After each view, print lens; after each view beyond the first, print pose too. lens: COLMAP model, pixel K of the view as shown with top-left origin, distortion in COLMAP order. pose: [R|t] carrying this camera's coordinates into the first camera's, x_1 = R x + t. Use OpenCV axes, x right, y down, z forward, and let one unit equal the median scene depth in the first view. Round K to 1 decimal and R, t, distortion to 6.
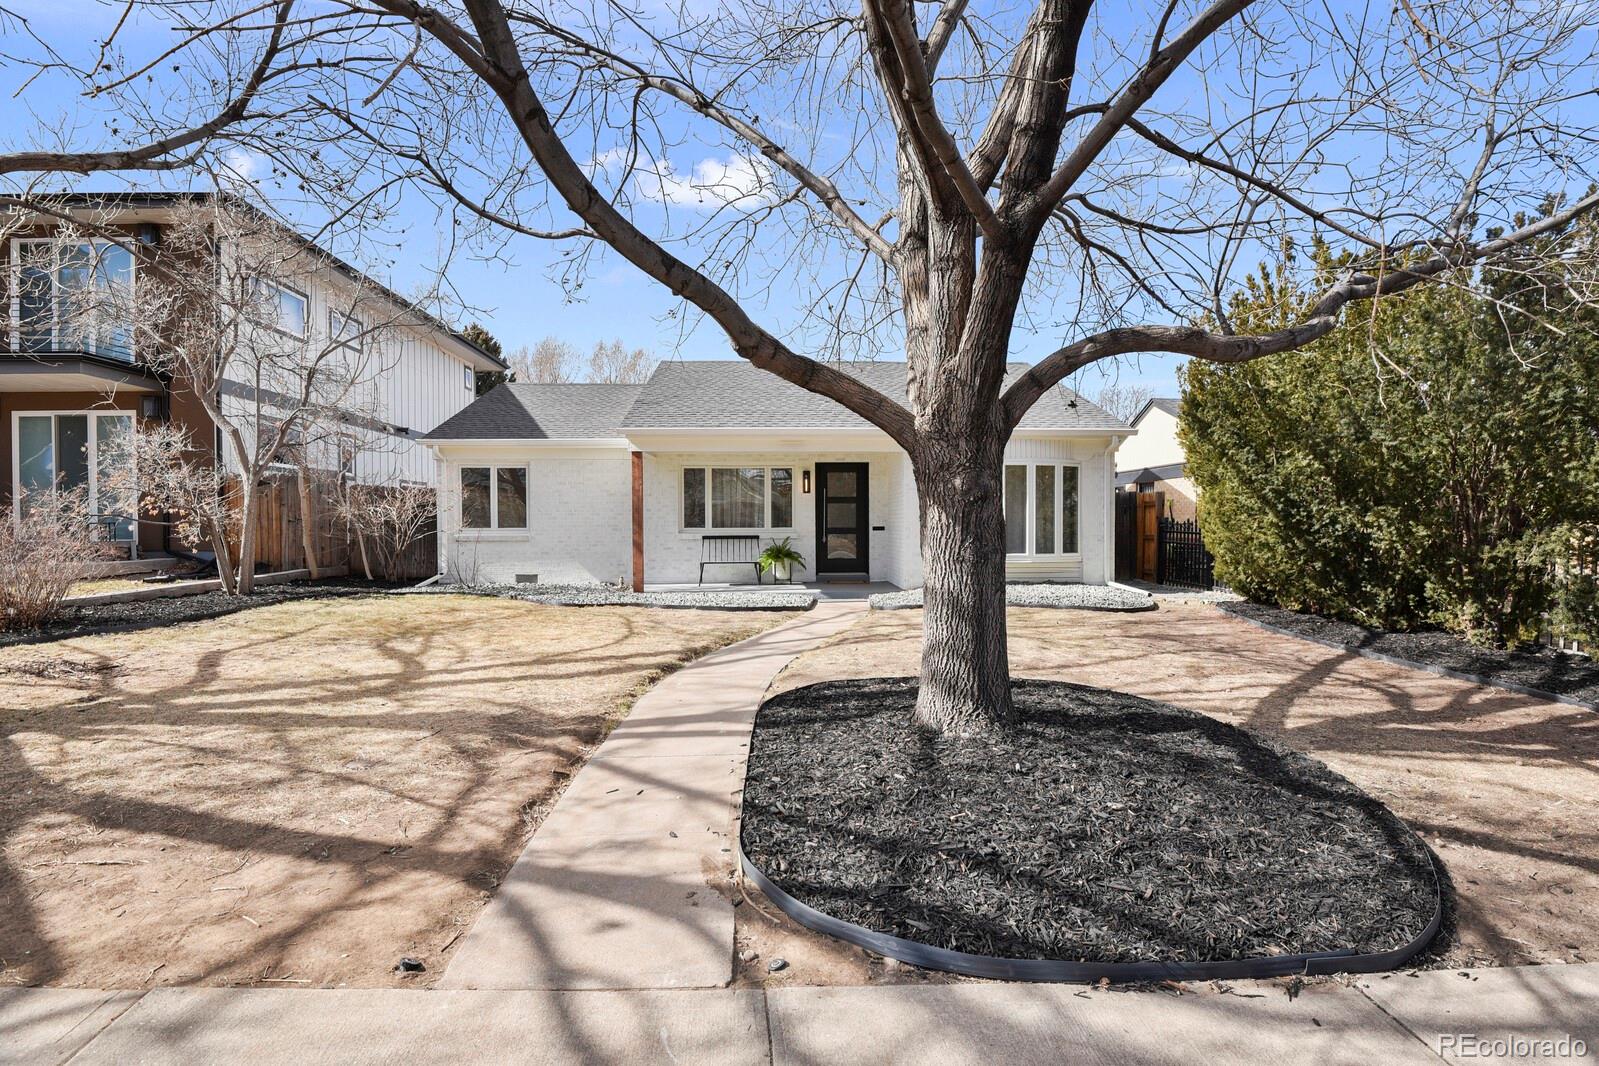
lens RADIAL K [[786.2, 0, 805.2], [0, 786.2, 544.4], [0, 0, 1]] dist [-0.025632, -0.000803]
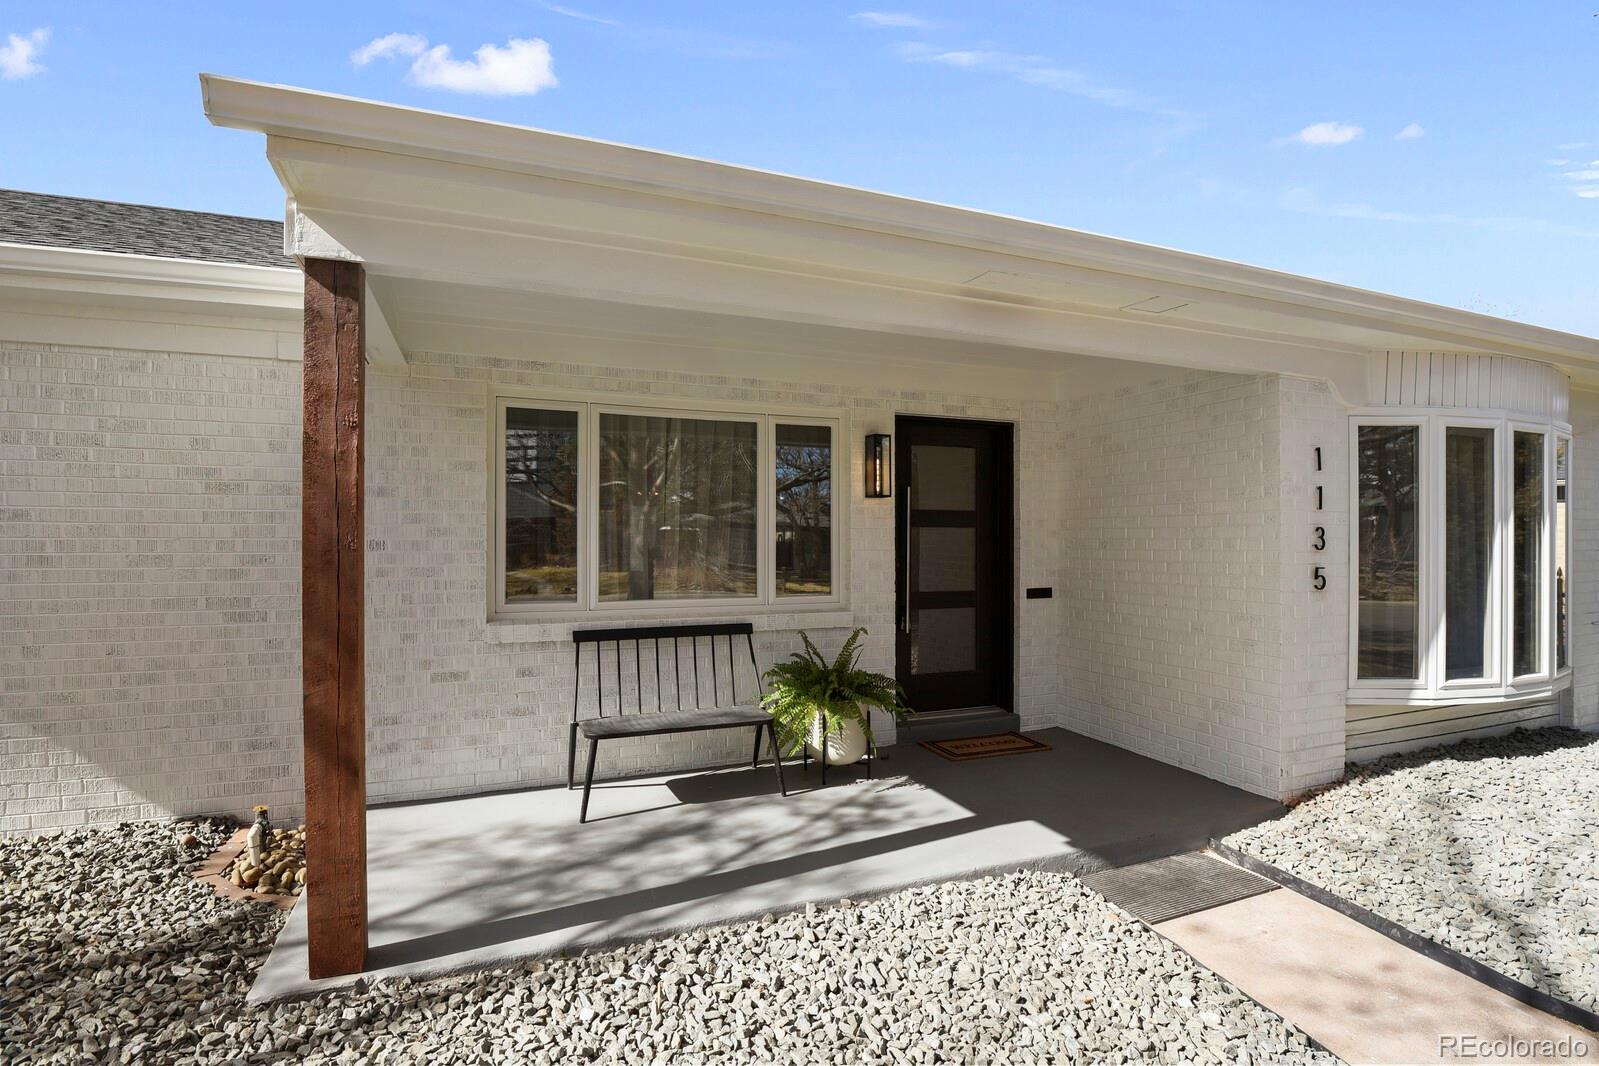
lens RADIAL K [[786.2, 0, 805.2], [0, 786.2, 544.4], [0, 0, 1]] dist [-0.025632, -0.000803]
pose [[0.941671, 0.003169, 0.336521, -0.147655], [-0.001126, 0.999980, -0.006268, -0.042148], [-0.336534, 0.005523, 0.941655, 0.680978]]
